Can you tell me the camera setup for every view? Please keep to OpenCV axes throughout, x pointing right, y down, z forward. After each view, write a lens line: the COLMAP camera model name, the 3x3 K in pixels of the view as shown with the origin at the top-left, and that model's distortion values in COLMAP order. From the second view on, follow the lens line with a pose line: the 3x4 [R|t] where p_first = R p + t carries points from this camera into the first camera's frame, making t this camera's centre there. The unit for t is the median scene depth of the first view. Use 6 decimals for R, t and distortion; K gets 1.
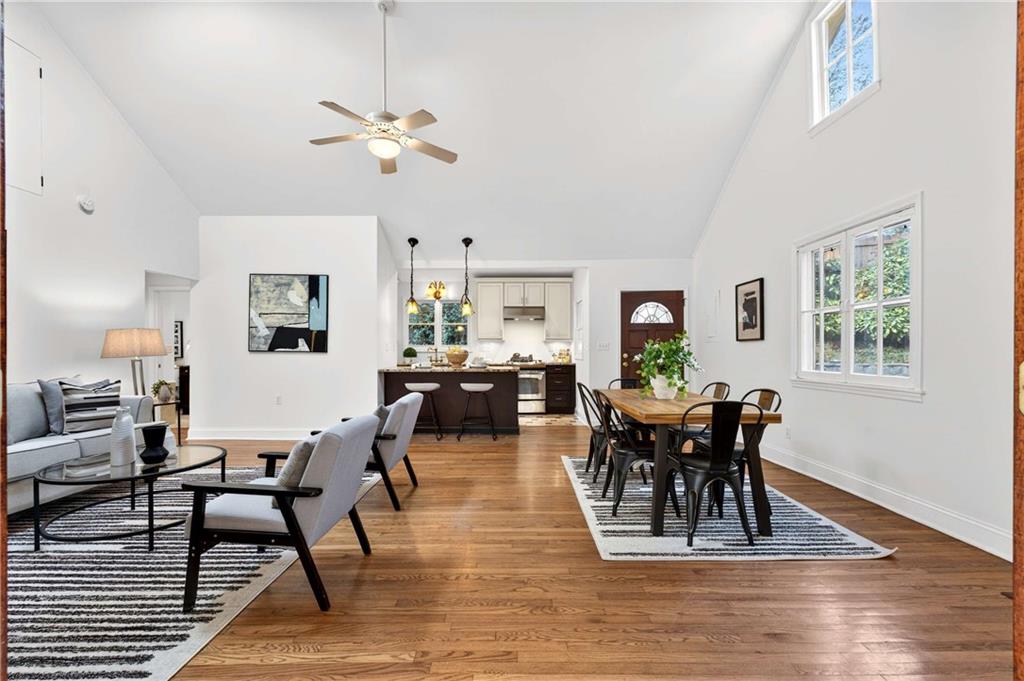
lens RADIAL K [[443.2, 0, 513.8], [0, 443.2, 342.5], [0, 0, 1]] dist [0.002892, 0.000141]
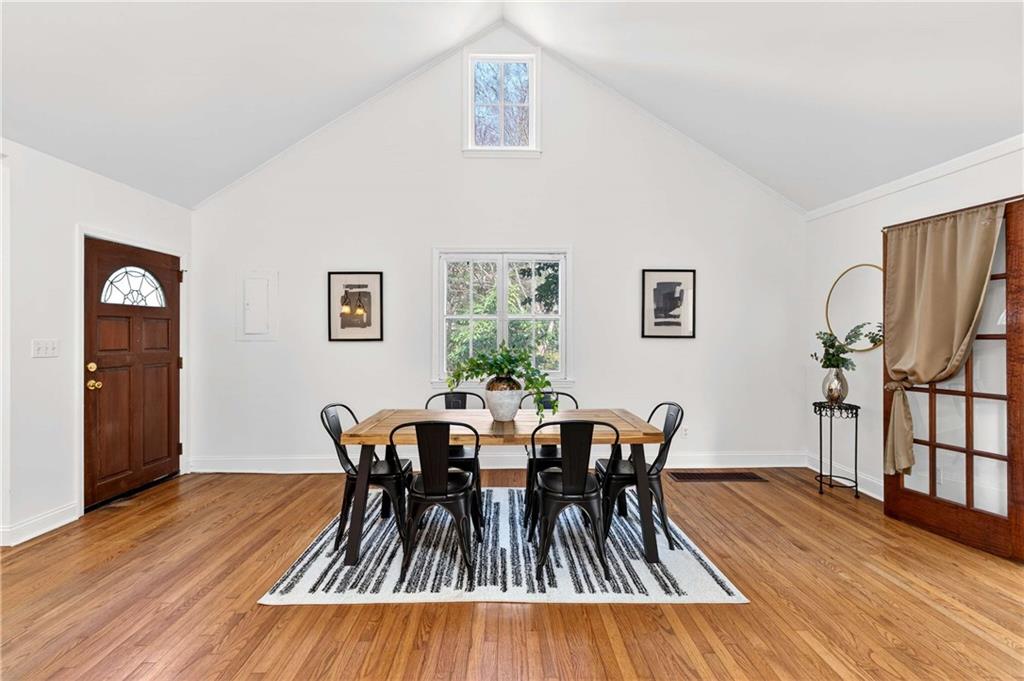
lens RADIAL K [[439.9, 0, 507.7], [0, 439.9, 335.6], [0, 0, 1]] dist [0.001611, -0.000036]
pose [[-0.010161, 0.010368, 0.999895, -0.317167], [-0.019701, 0.999750, -0.010567, -0.011281], [-0.999754, -0.019806, -0.009955, 0.702481]]
